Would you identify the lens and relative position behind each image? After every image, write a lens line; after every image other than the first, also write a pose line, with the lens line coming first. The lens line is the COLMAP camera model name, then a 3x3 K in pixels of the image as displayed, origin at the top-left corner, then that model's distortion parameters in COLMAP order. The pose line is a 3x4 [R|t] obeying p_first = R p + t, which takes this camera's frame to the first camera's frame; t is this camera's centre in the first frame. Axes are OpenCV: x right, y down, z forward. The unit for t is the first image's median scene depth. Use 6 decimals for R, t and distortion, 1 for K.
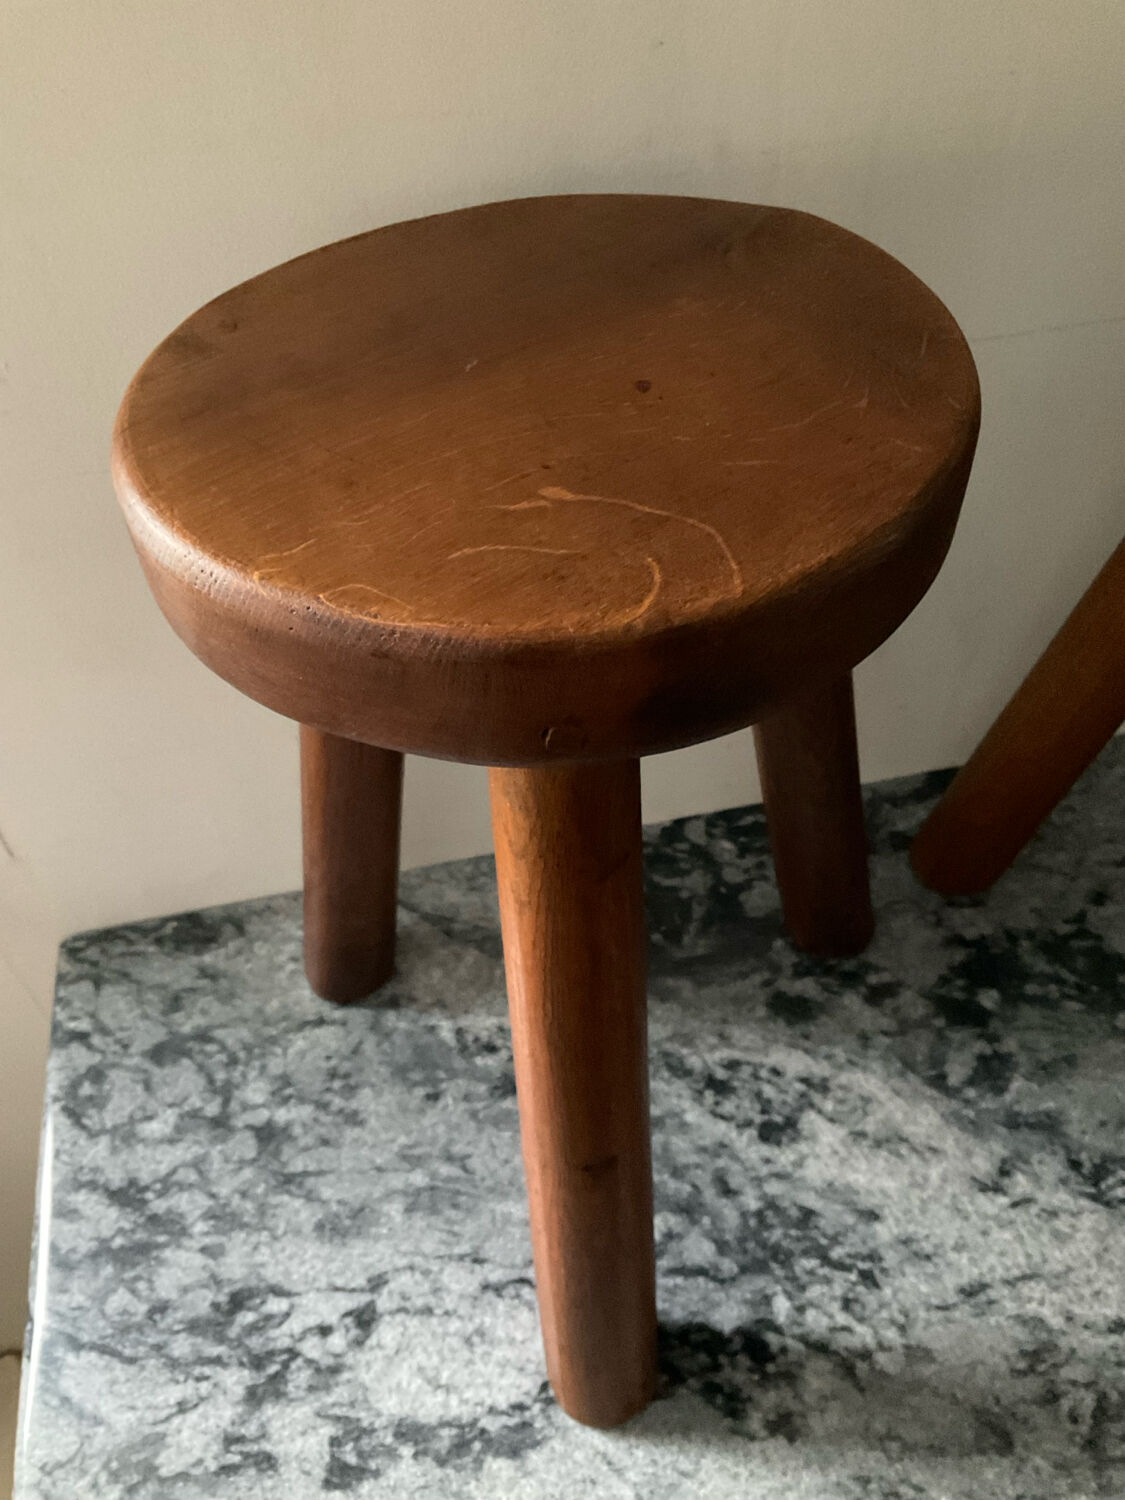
lens RADIAL K [[1241.4, 0, 539.1], [0, 1241.4, 743.3], [0, 0, 1]] dist [0.047424, -0.106728]
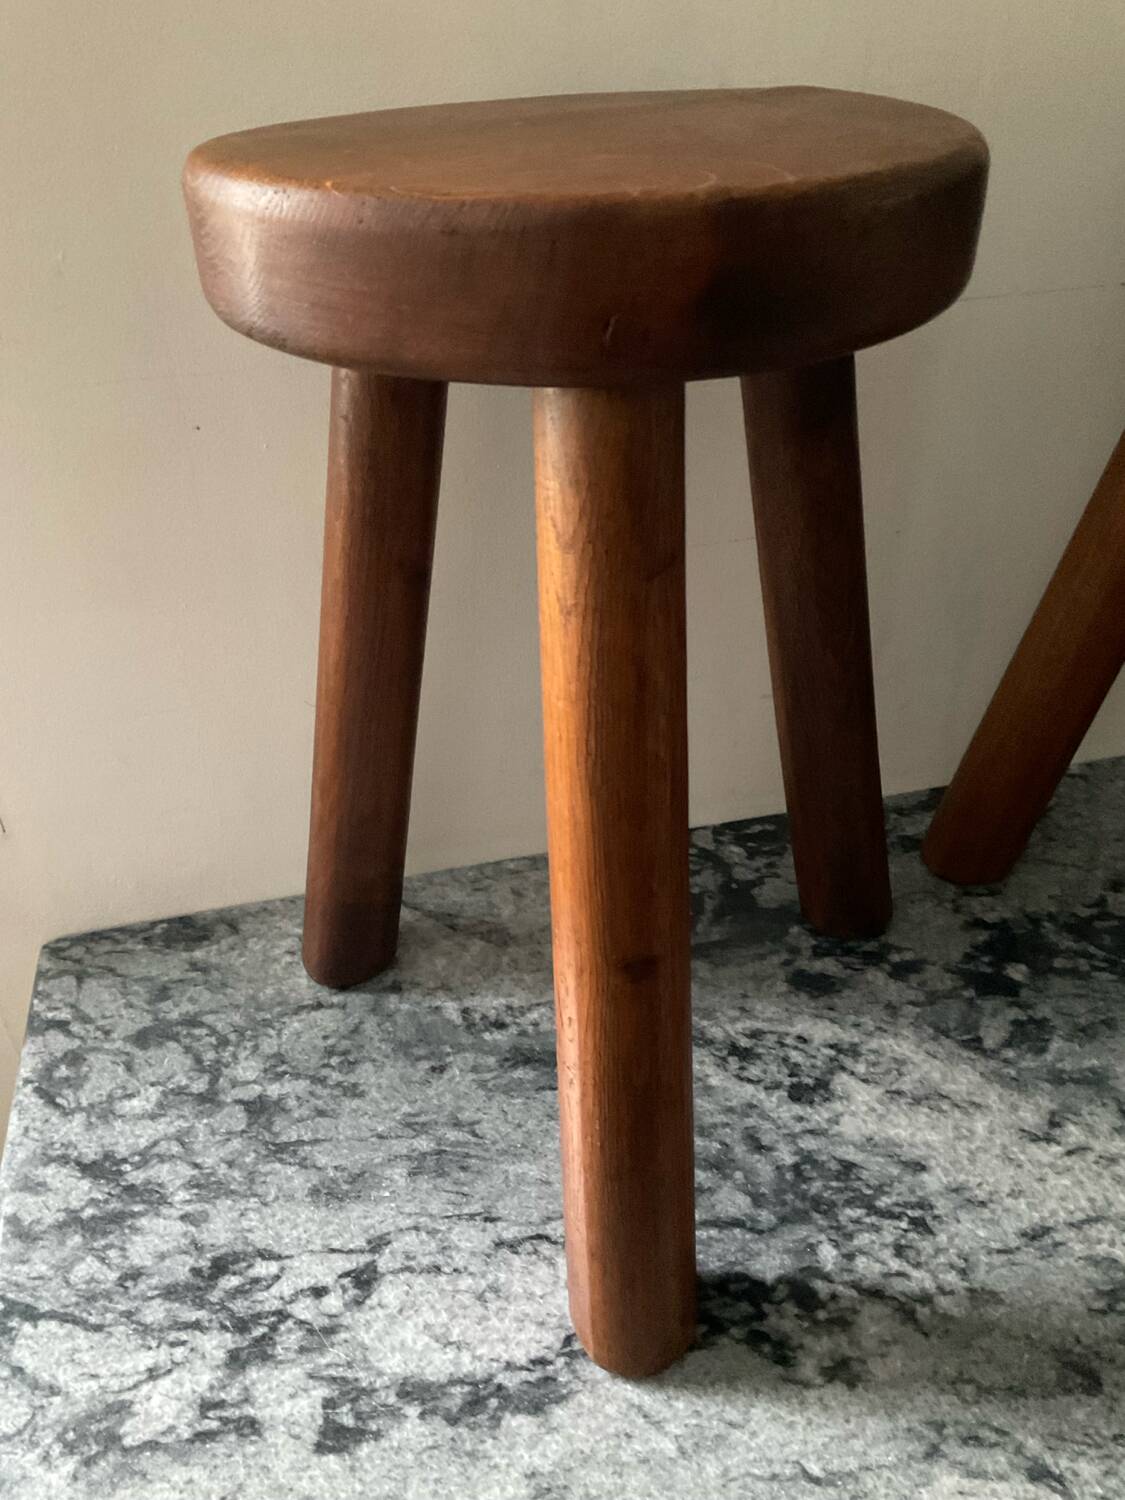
lens RADIAL K [[1241.4, 0, 537.3], [0, 1241.4, 735.9], [0, 0, 1]] dist [0.047424, -0.106728]
pose [[0.999645, 0.004770, 0.026199, -0.037946], [0.001802, 0.969453, -0.245270, 0.279800], [-0.026568, 0.245230, 0.969101, 0.033582]]
